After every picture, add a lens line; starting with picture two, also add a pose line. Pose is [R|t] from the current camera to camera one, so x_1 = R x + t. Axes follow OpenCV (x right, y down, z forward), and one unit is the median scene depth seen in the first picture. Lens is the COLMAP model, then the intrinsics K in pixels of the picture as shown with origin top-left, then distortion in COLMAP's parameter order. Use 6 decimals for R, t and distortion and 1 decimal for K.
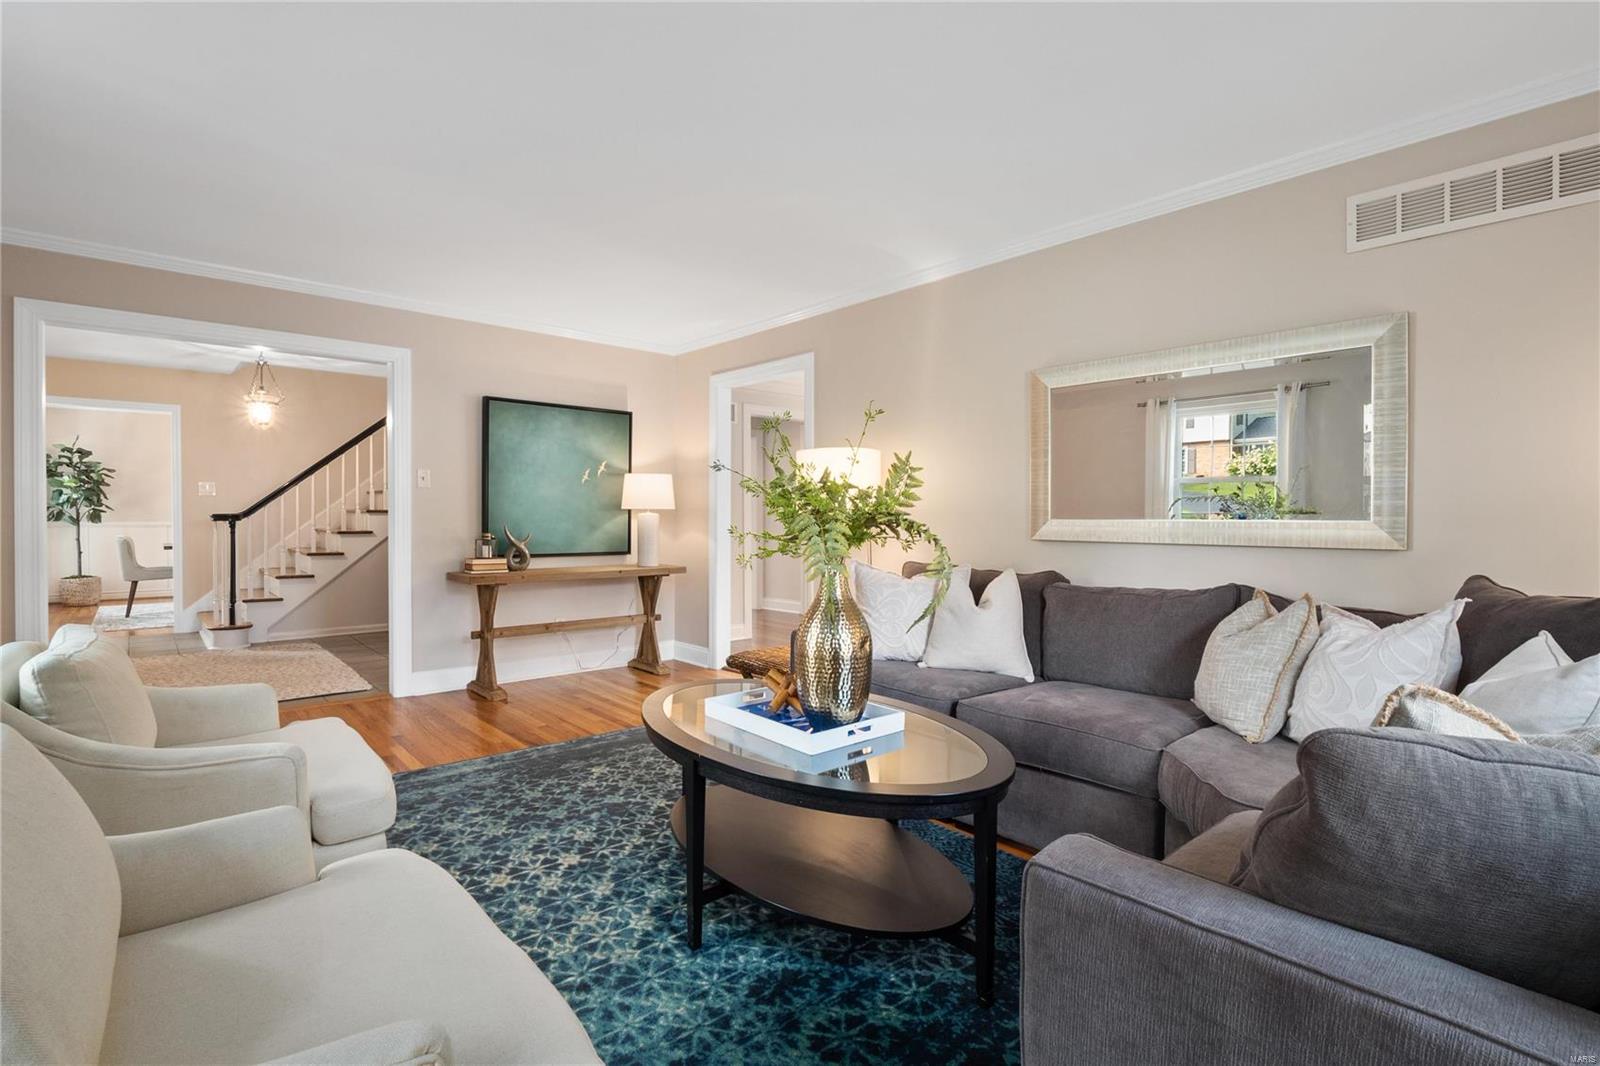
lens RADIAL K [[761.8, 0, 802.6], [0, 761.8, 529.2], [0, 0, 1]] dist [0.000141, -0.000112]
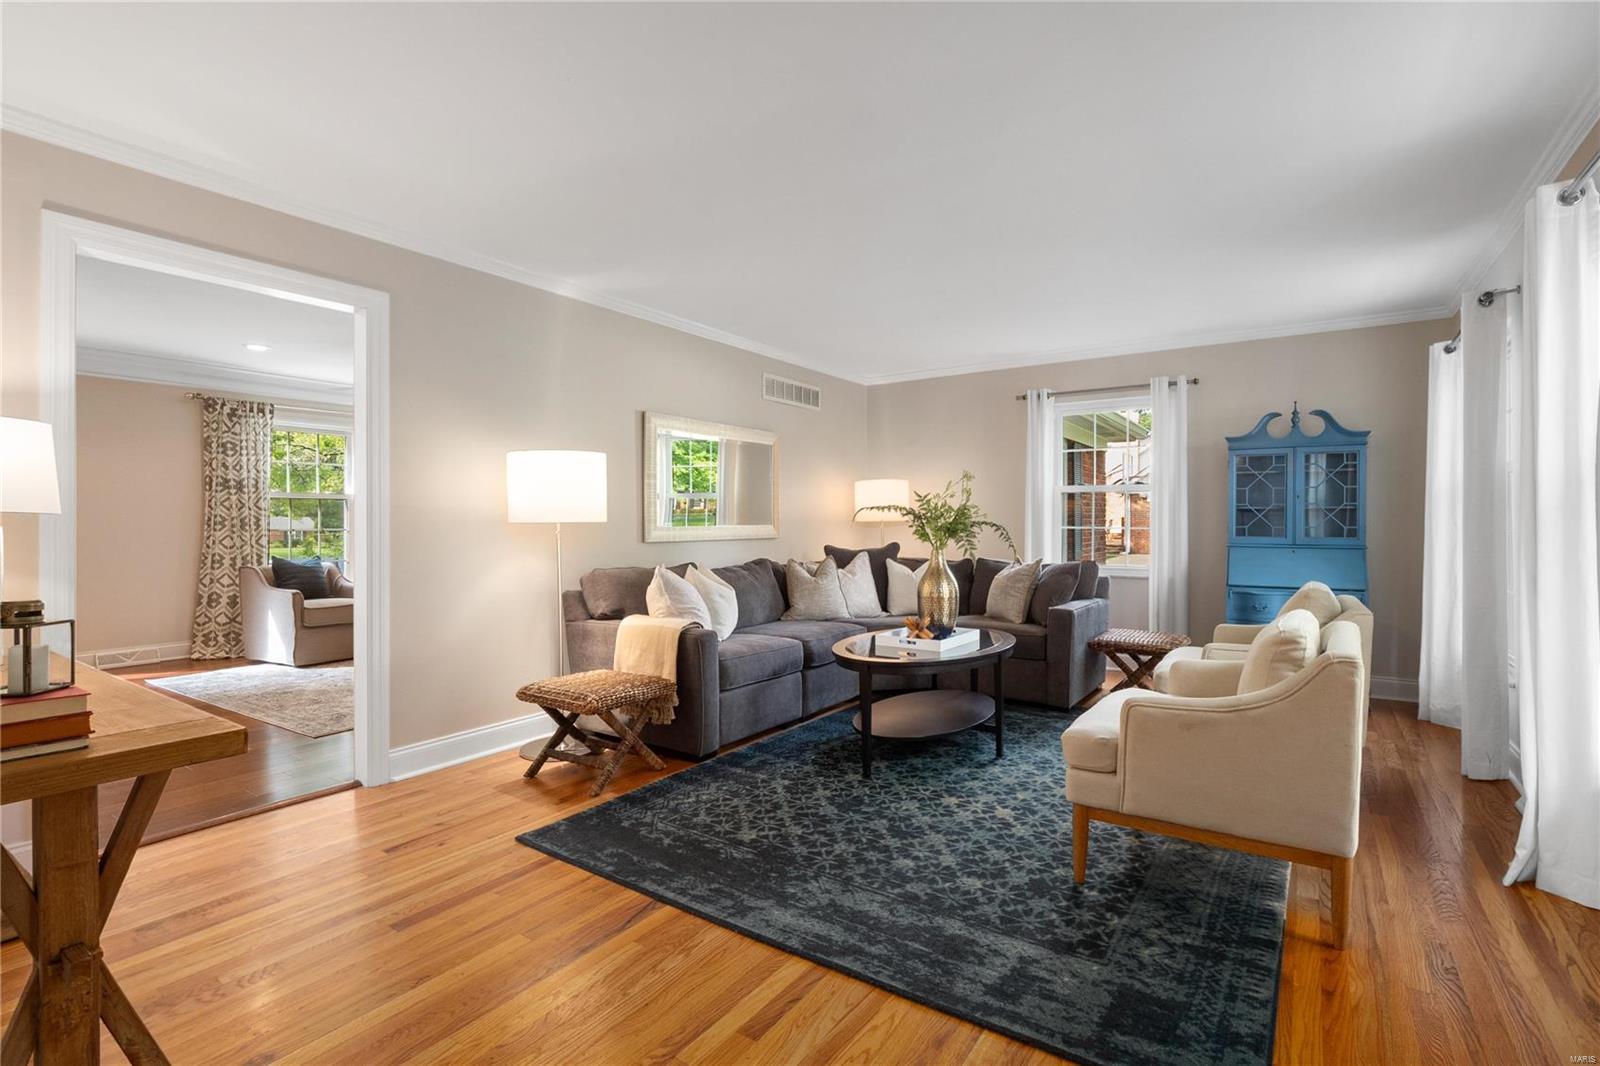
lens RADIAL K [[761.8, 0, 802.3], [0, 761.8, 526.0], [0, 0, 1]] dist [0.000141, -0.000112]
pose [[-0.262008, -0.004294, 0.965056, -1.288778], [0.023170, 0.999674, 0.010738, -0.026565], [-0.964788, 0.025173, -0.261823, 1.388546]]
